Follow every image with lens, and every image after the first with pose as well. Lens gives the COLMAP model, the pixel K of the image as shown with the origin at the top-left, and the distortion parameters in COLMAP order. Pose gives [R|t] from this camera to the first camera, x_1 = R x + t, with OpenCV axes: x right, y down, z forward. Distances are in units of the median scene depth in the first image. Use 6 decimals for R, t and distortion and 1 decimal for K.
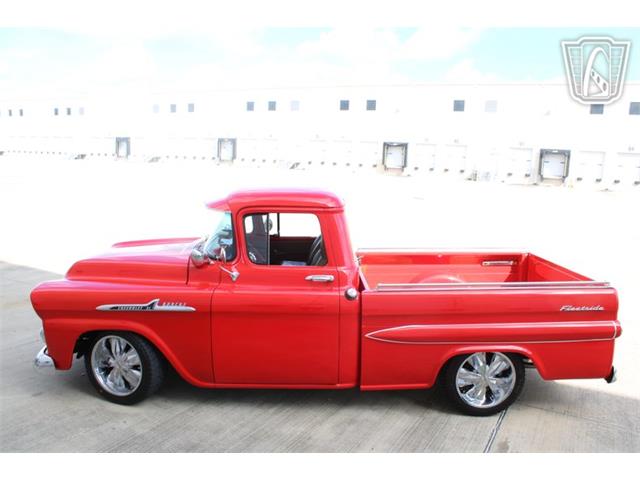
lens RADIAL K [[636.6, 0, 323.5], [0, 636.6, 239.3], [0, 0, 1]] dist [-0.164418, 0.197730]
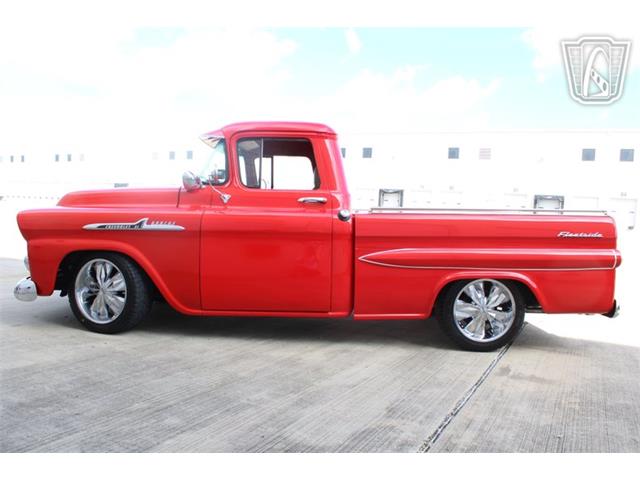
lens RADIAL K [[636.6, 0, 323.5], [0, 636.6, 239.3], [0, 0, 1]] dist [-0.164418, 0.197730]
pose [[0.999959, 0.007947, 0.004373, 0.007506], [-0.007283, 0.990797, -0.135162, 0.250170], [-0.005407, 0.135125, 0.990814, 0.031363]]
